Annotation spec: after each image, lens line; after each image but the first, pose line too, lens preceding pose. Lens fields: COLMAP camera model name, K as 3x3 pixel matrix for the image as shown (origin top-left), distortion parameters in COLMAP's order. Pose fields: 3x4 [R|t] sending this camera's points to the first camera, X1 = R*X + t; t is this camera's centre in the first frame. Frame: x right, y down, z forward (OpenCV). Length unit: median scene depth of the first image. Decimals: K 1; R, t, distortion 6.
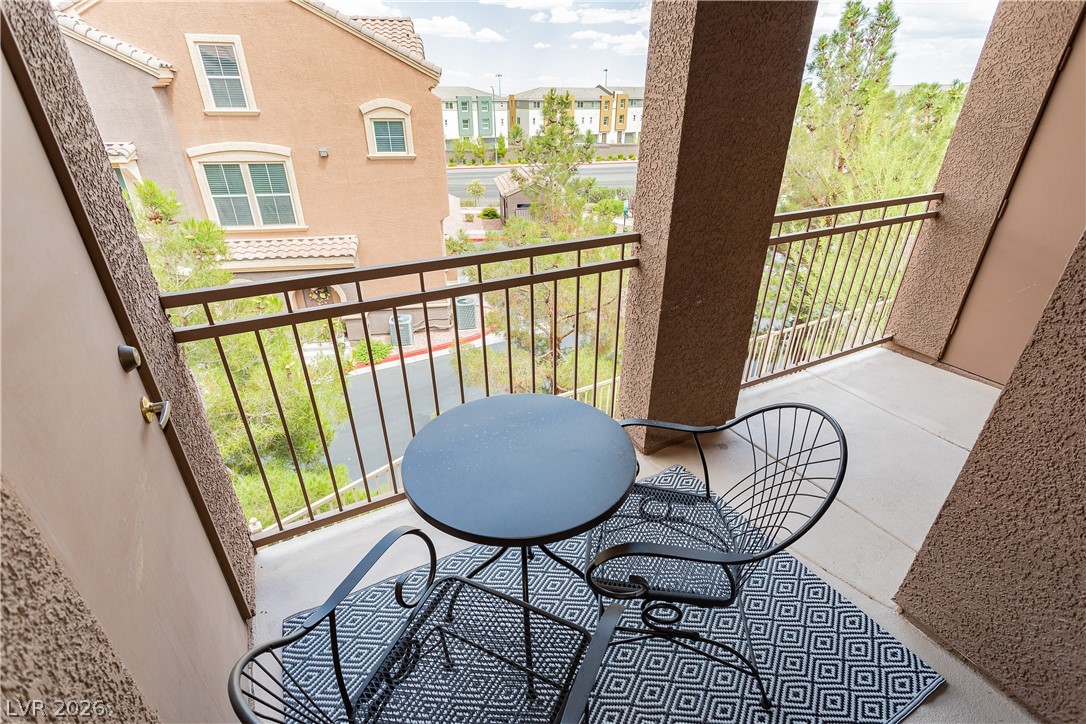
lens RADIAL K [[517.3, 0, 551.6], [0, 517.3, 368.5], [0, 0, 1]] dist [0.002277, -0.000424]
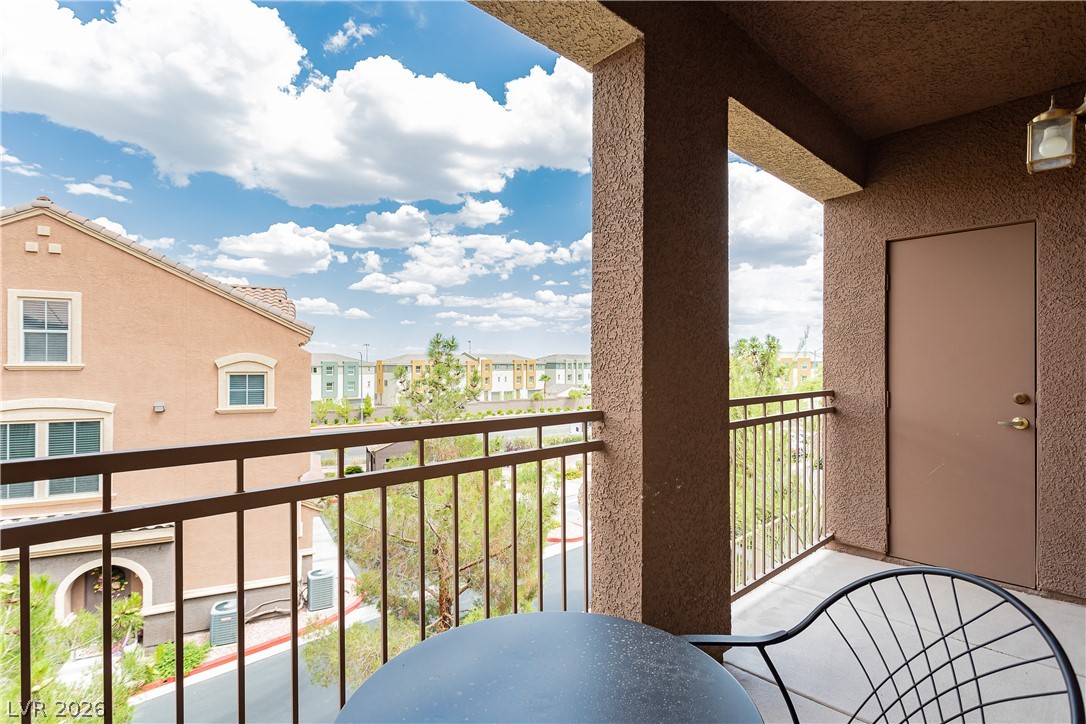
lens RADIAL K [[517.3, 0, 541.4], [0, 517.3, 382.2], [0, 0, 1]] dist [0.002277, -0.000424]
pose [[0.963912, -0.006437, 0.266144, -0.071044], [0.131265, 0.881228, -0.454099, 0.034422], [-0.231611, 0.472647, 0.850271, 0.122170]]
